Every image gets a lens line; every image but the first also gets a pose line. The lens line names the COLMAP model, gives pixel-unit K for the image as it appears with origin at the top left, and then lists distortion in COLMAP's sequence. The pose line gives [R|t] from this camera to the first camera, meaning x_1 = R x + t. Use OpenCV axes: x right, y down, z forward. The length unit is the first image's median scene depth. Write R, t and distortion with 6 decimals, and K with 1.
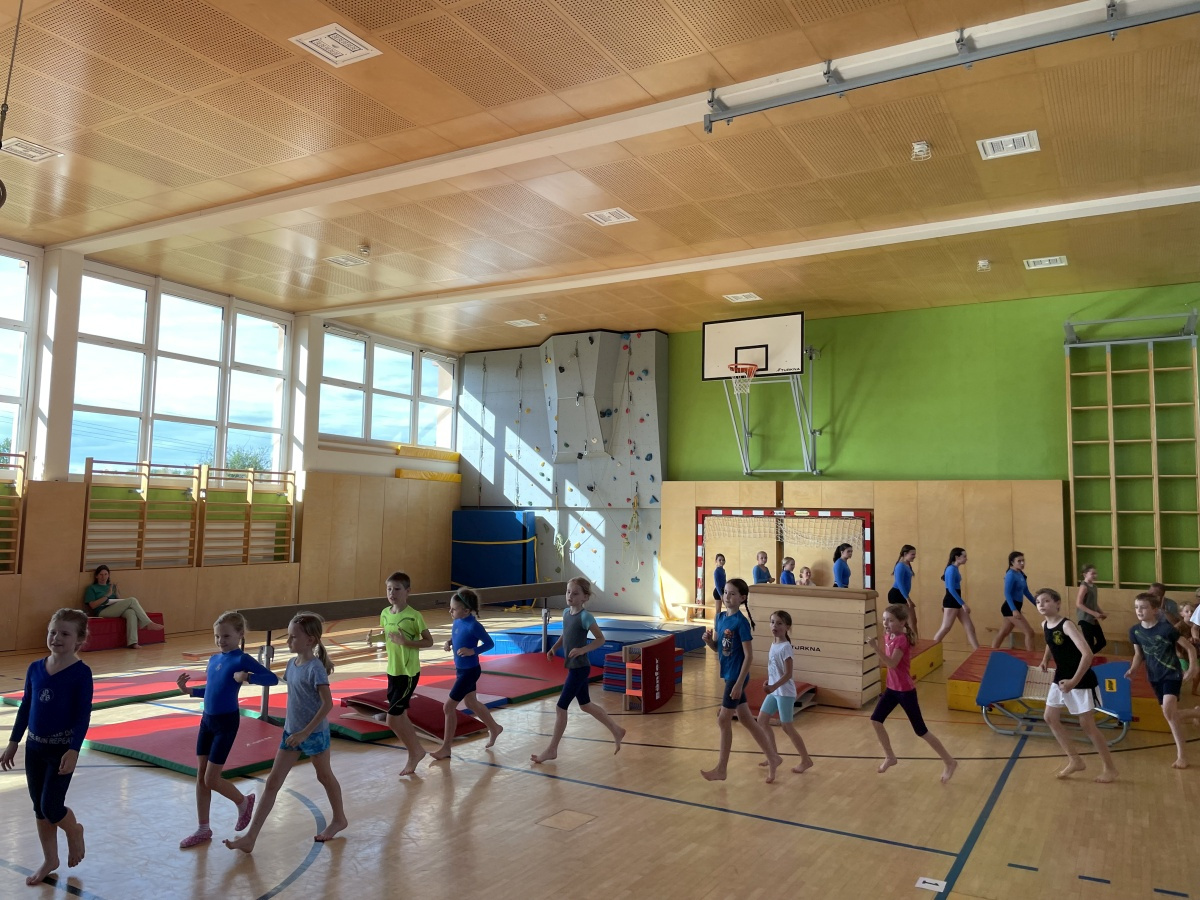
lens RADIAL K [[910.3, 0, 586.0], [0, 910.3, 434.1], [0, 0, 1]] dist [0.093054, -0.130044]
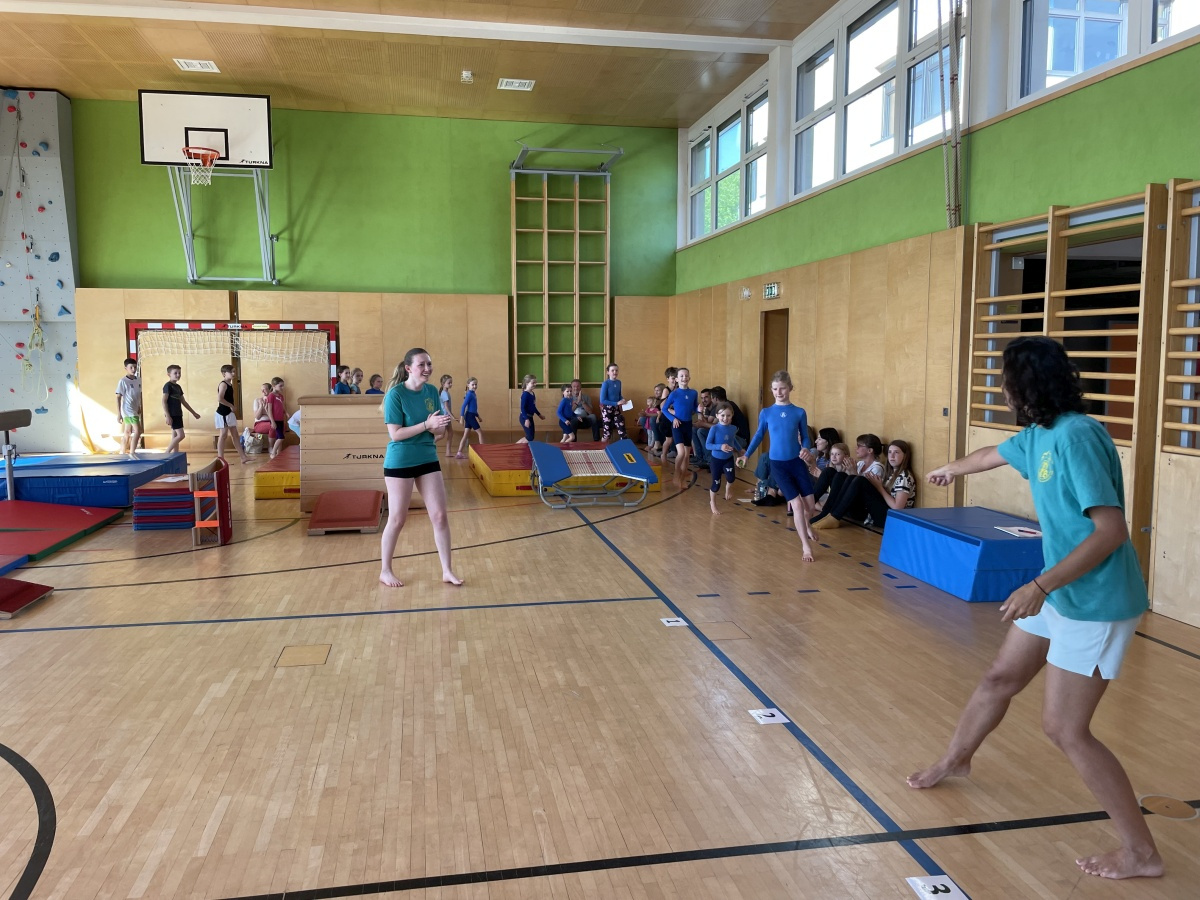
lens RADIAL K [[910.3, 0, 589.4], [0, 910.3, 438.9], [0, 0, 1]] dist [0.093054, -0.130044]
pose [[0.757799, -0.079418, 0.647636, -0.125606], [-0.046793, 0.983395, 0.175344, 0.020082], [-0.650807, -0.163181, 0.741500, 0.077825]]
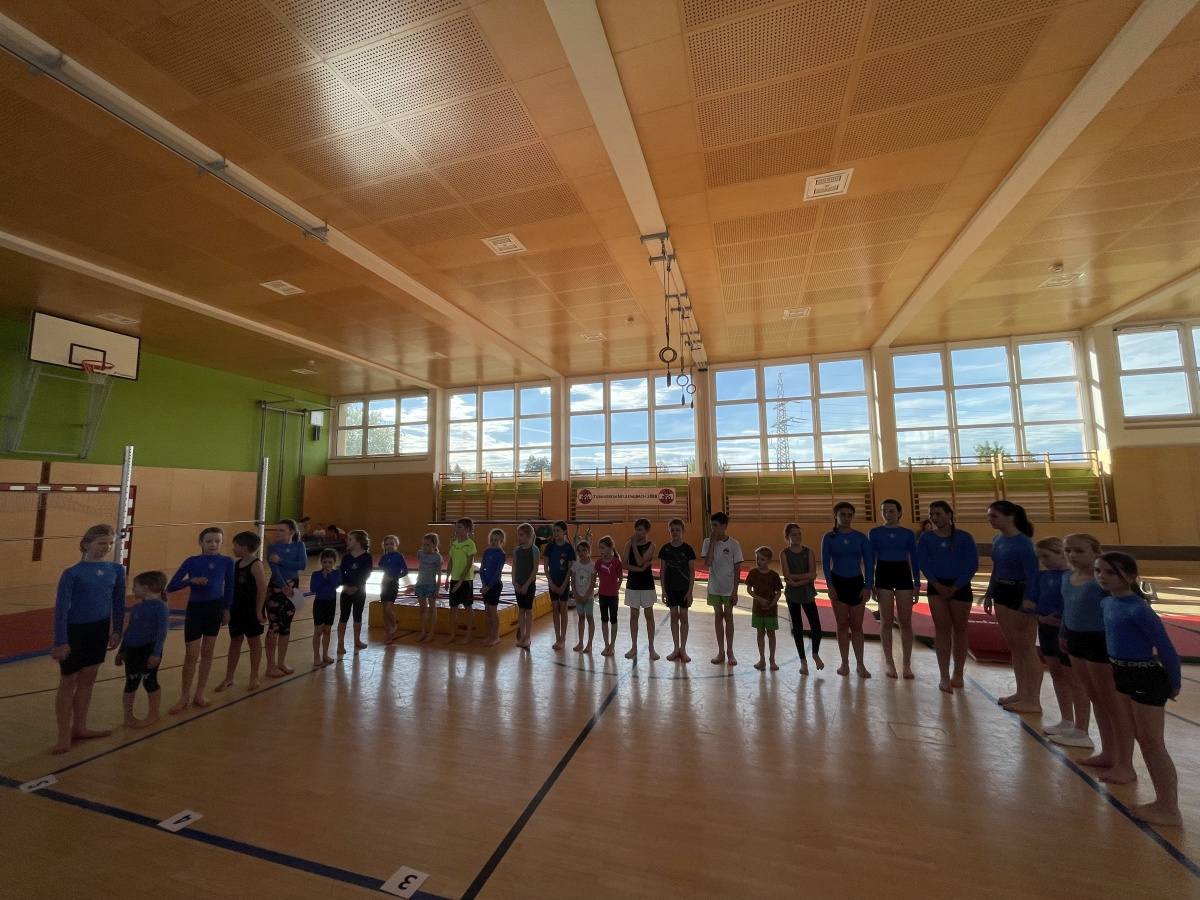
lens RADIAL K [[482.7, 0, 597.0], [0, 482.7, 449.7], [0, 0, 1]] dist [0.000325, -0.001410]
pose [[0.223609, -0.123258, -0.966854, 0.176874], [0.110153, 0.988812, -0.100582, 0.031172], [0.968434, -0.084010, 0.234685, 0.177723]]
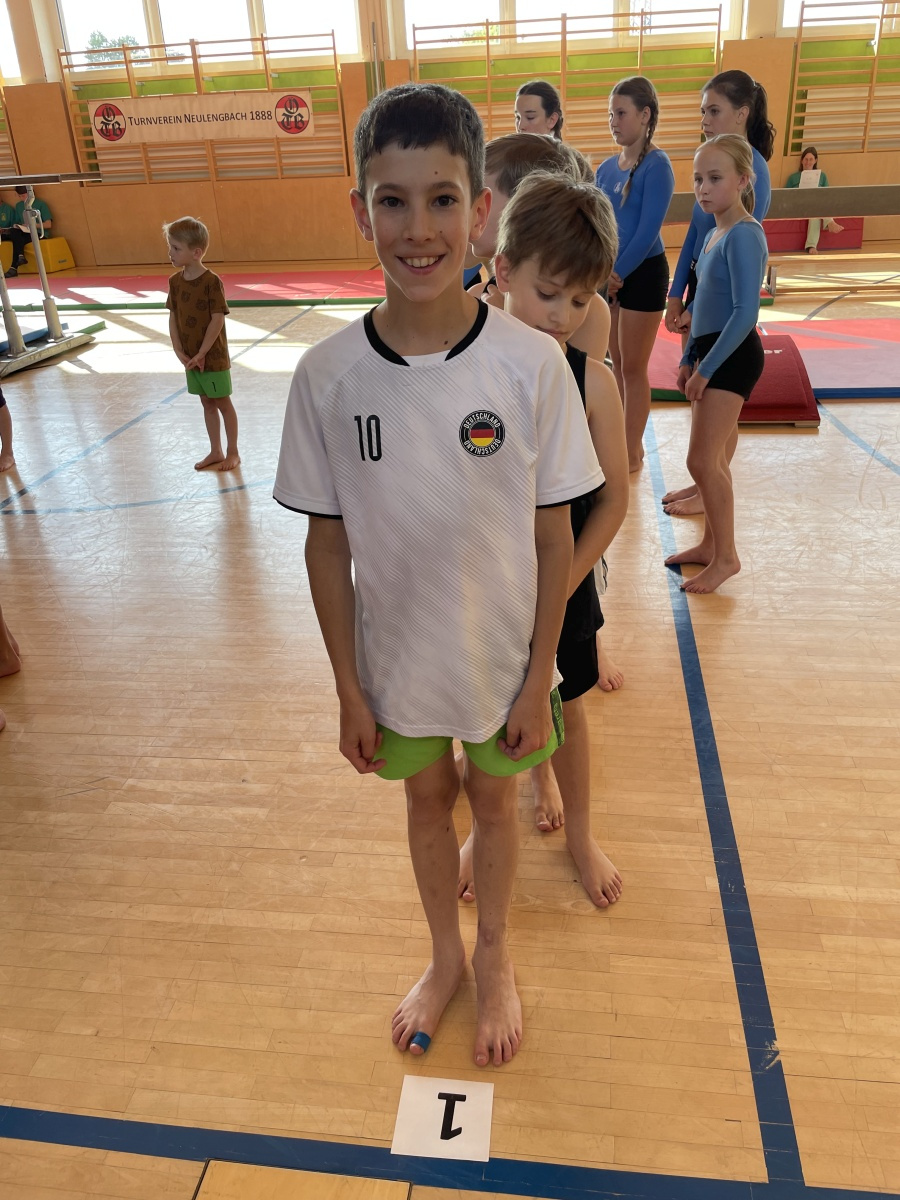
lens RADIAL K [[910.3, 0, 461.6], [0, 910.3, 591.5], [0, 0, 1]] dist [0.093054, -0.130044]
pose [[0.397860, 0.382154, -0.834066, 0.172830], [0.140941, 0.872866, 0.467162, 0.046799], [0.906556, -0.303419, 0.293418, 0.283166]]
